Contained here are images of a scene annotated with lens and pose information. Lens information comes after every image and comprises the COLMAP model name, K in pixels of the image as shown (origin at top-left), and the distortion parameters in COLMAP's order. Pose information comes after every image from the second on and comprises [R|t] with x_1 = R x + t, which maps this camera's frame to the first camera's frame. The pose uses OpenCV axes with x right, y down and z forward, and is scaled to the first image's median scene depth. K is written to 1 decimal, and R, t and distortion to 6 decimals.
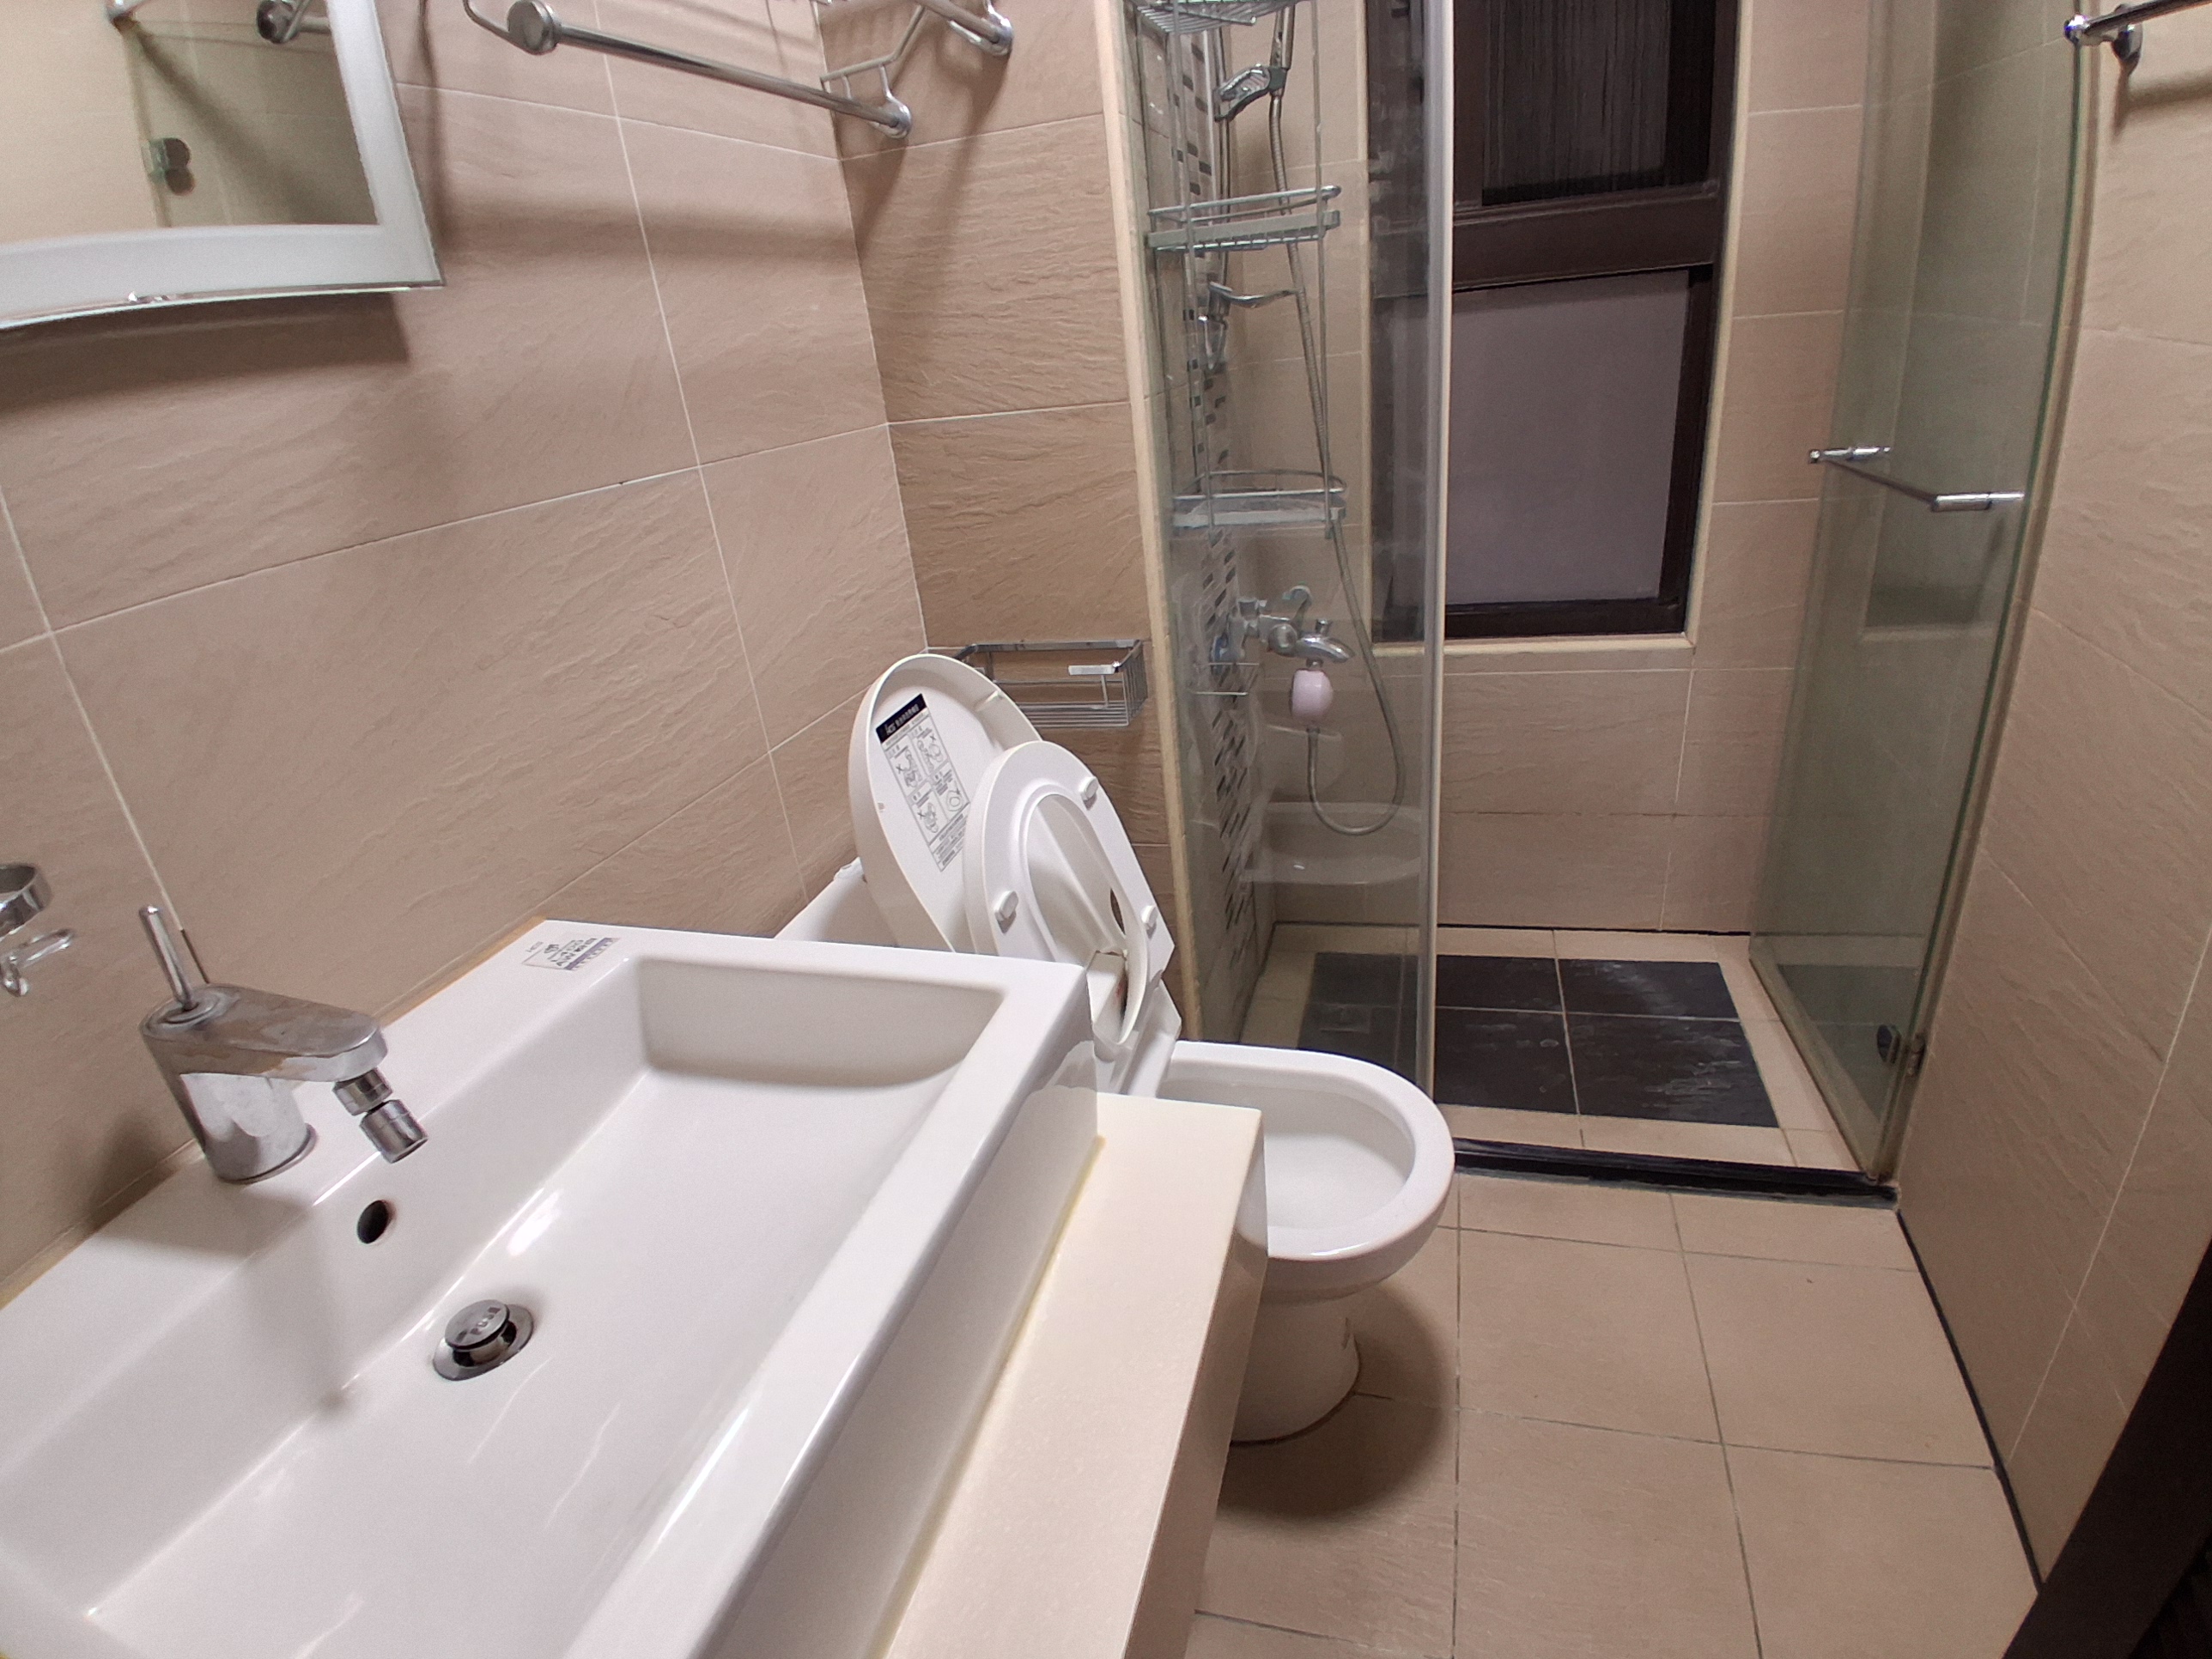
lens RADIAL K [[1111.4, 0, 1122.1], [0, 1111.4, 833.0], [0, 0, 1]] dist [-0.001639, -0.042661]
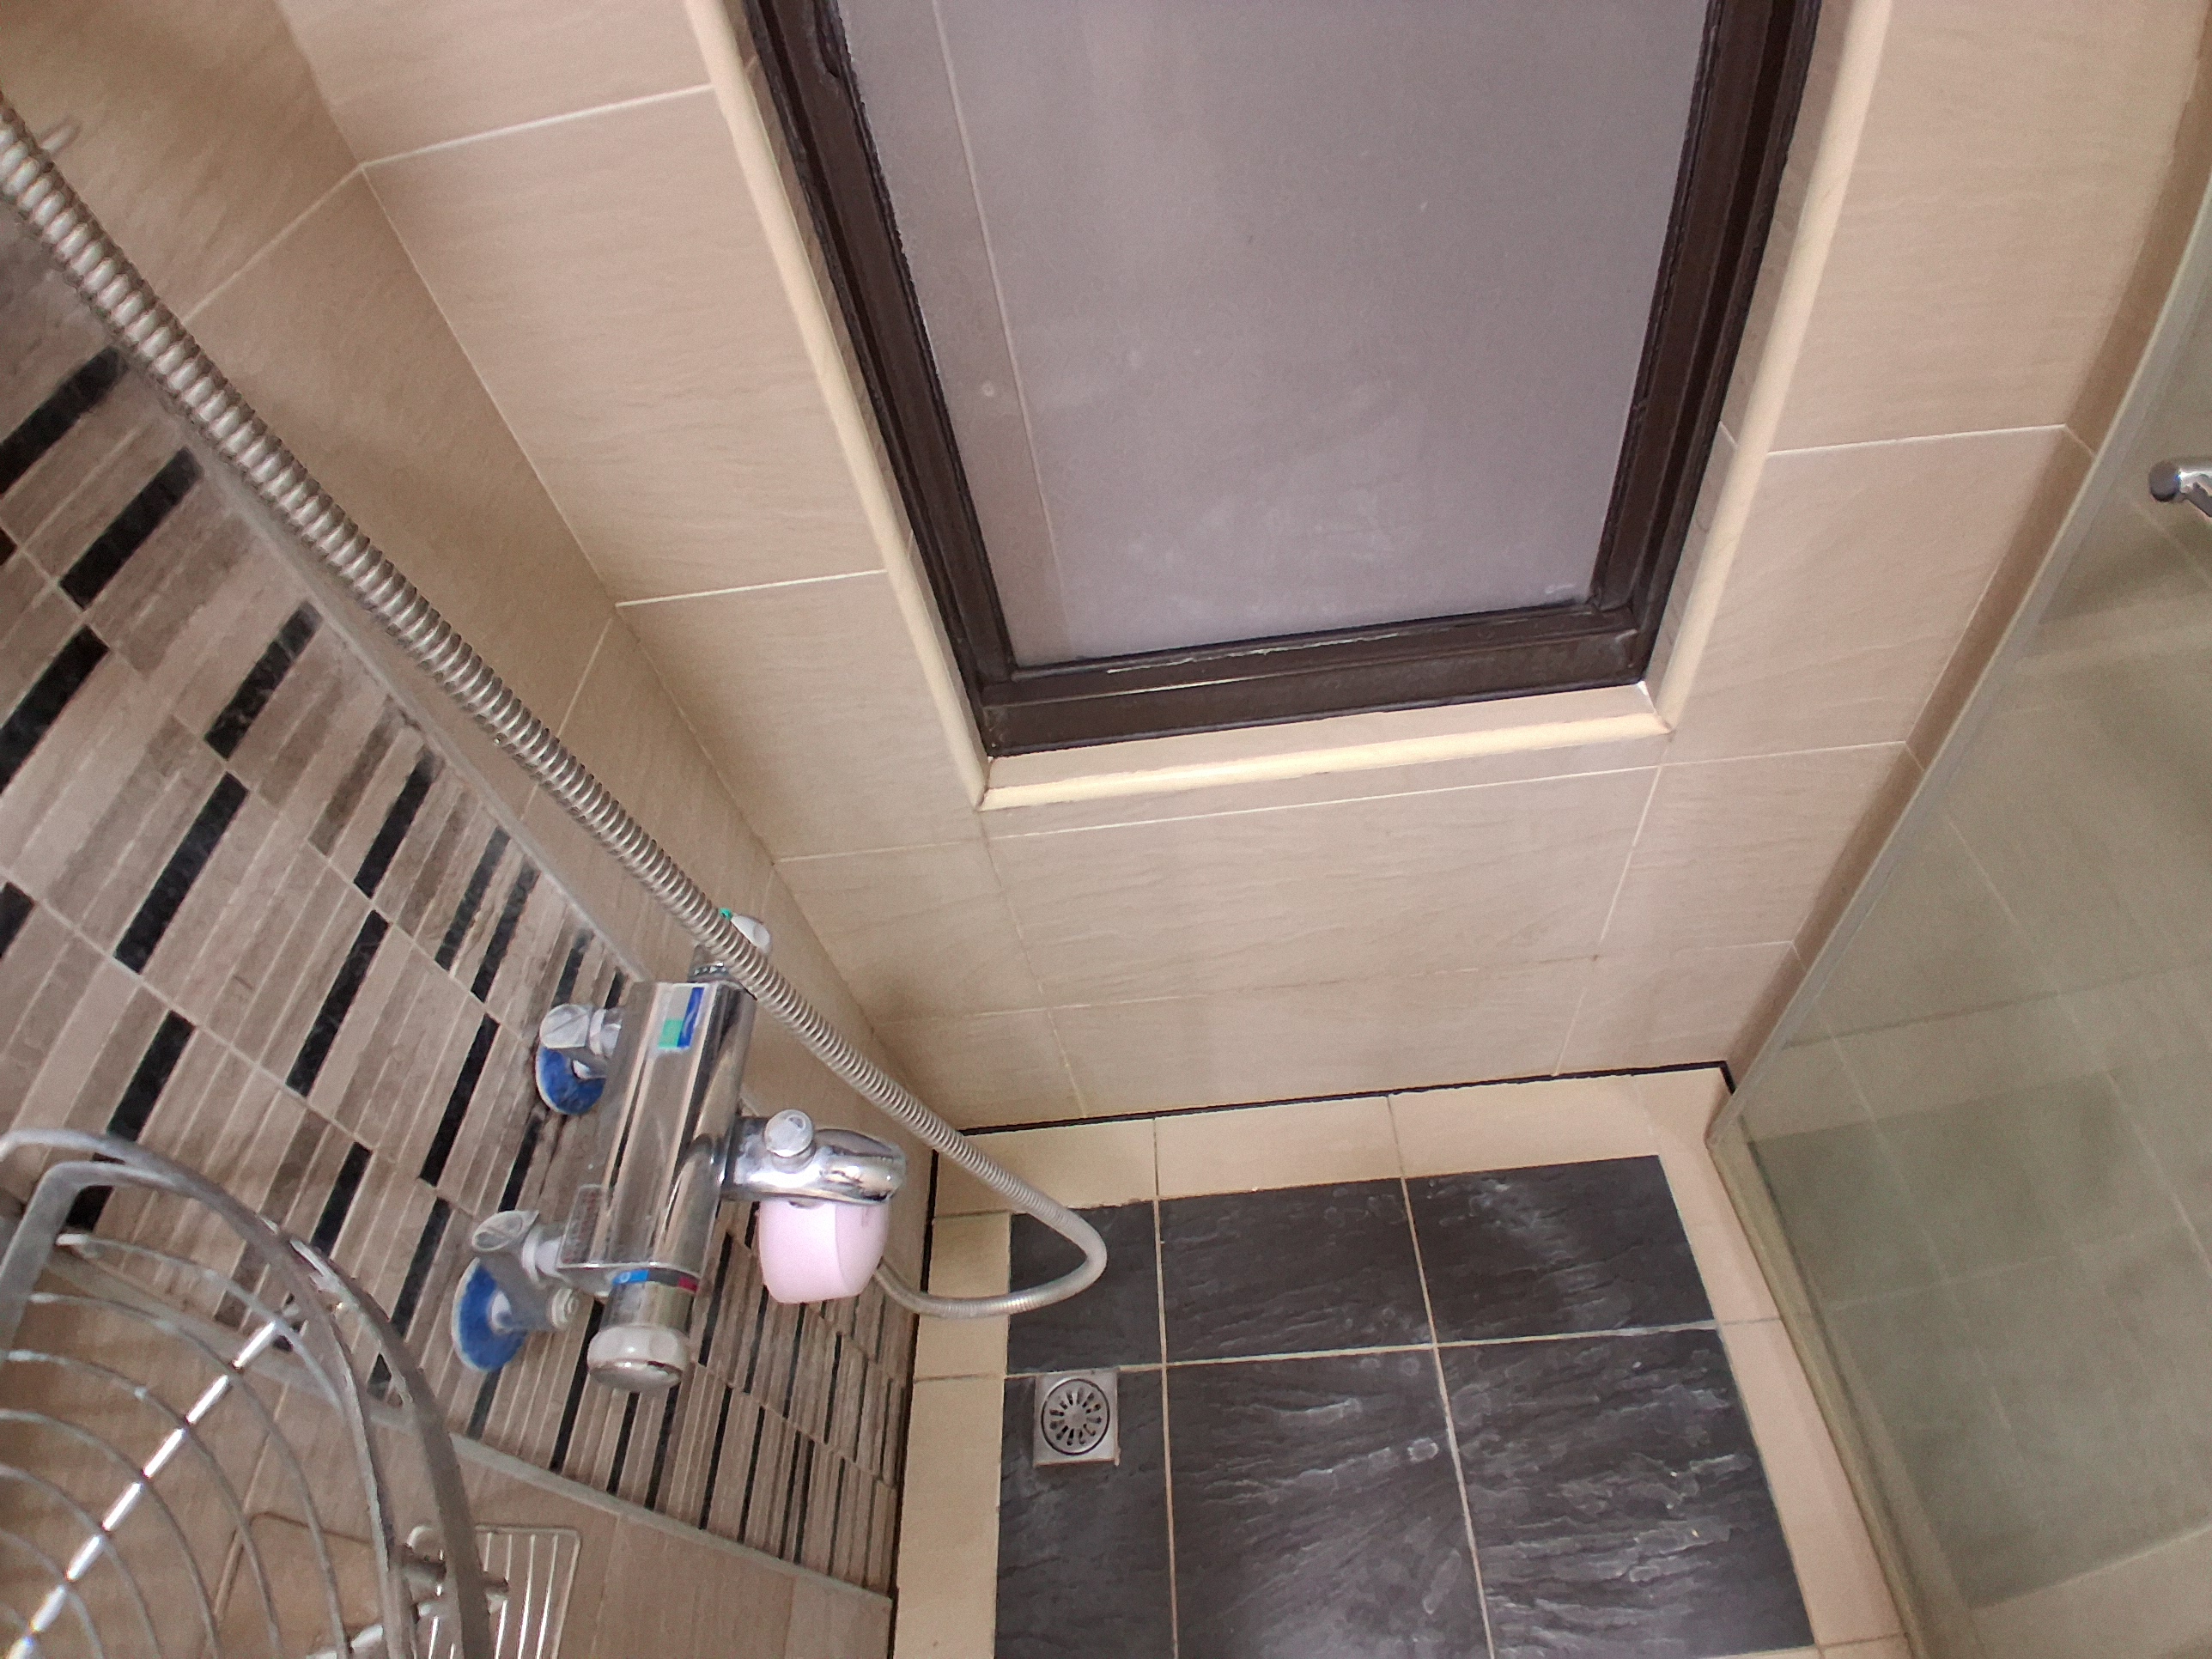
lens RADIAL K [[1111.4, 0, 1122.1], [0, 1111.4, 833.0], [0, 0, 1]] dist [-0.001639, -0.042661]
pose [[0.956601, -0.243067, 0.160728, 0.210321], [0.157999, 0.896095, 0.414789, -0.342807], [-0.244849, -0.371393, 0.895609, 0.610965]]
